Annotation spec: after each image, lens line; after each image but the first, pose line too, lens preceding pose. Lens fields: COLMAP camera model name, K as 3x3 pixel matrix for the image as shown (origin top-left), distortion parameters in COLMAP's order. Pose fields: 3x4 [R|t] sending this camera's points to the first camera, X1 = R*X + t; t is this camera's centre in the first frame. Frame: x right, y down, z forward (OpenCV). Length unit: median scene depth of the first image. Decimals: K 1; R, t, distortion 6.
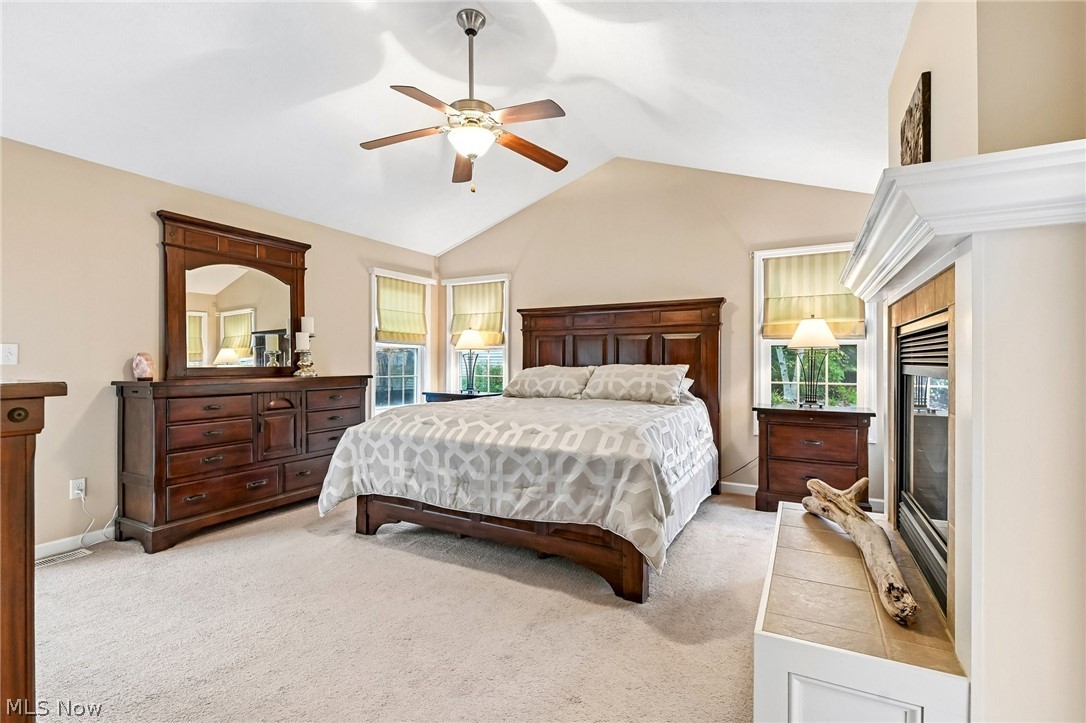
lens RADIAL K [[486.8, 0, 546.1], [0, 486.8, 360.7], [0, 0, 1]] dist [-0.000184, -0.002175]
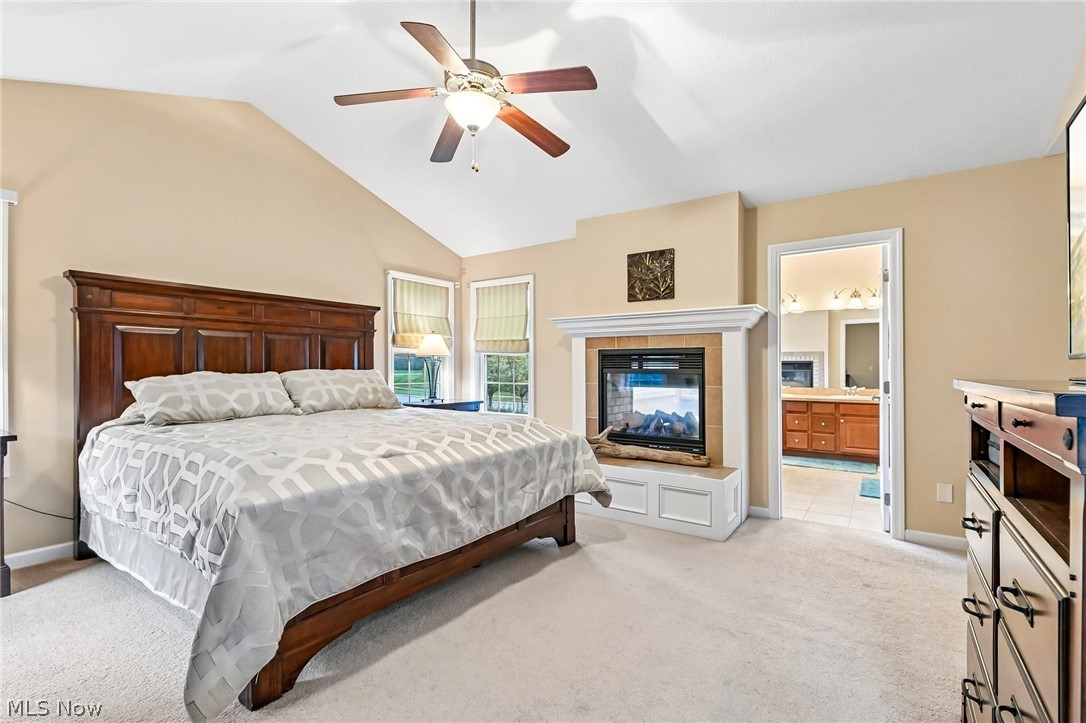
lens RADIAL K [[486.8, 0, 546.3], [0, 486.8, 367.9], [0, 0, 1]] dist [-0.000184, -0.002175]
pose [[0.125032, 0.003187, 0.992148, -0.702982], [0.001398, 0.999993, -0.003389, 0.008686], [-0.992152, 0.001810, 0.125027, 0.544235]]
